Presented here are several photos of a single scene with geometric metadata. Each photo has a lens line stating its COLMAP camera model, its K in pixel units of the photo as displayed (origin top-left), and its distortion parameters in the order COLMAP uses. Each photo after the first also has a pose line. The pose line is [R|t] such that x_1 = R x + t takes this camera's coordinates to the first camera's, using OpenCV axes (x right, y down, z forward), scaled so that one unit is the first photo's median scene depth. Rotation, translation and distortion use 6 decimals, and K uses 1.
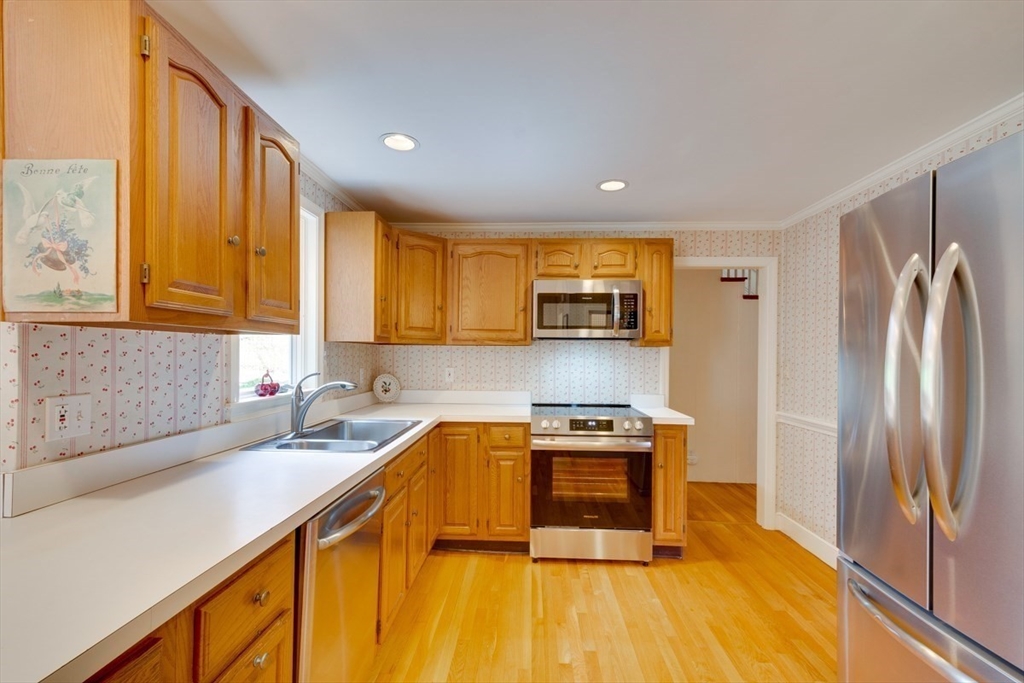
lens RADIAL K [[444.8, 0, 512.6], [0, 444.8, 355.5], [0, 0, 1]] dist [0.009410, -0.000607]
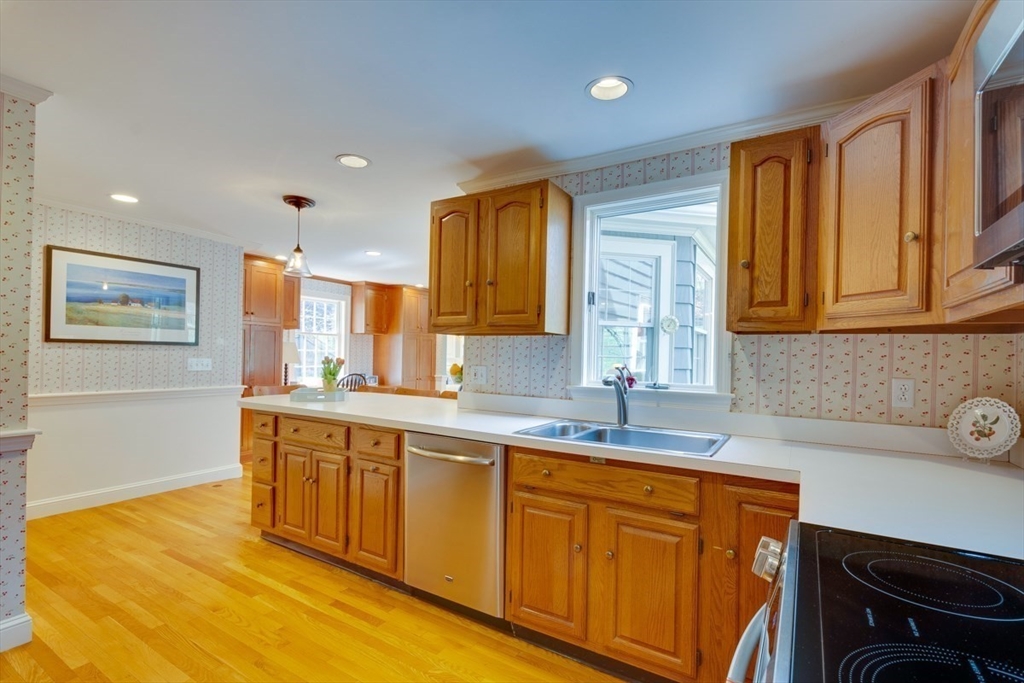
lens RADIAL K [[472.5, 0, 513.5], [0, 472.5, 348.5], [0, 0, 1]] dist [0.000428, 0.000030]
pose [[-0.489773, -0.036129, -0.871101, 0.815321], [-0.029685, 0.999253, -0.024754, 0.041805], [0.871344, 0.013735, -0.490480, 1.791656]]
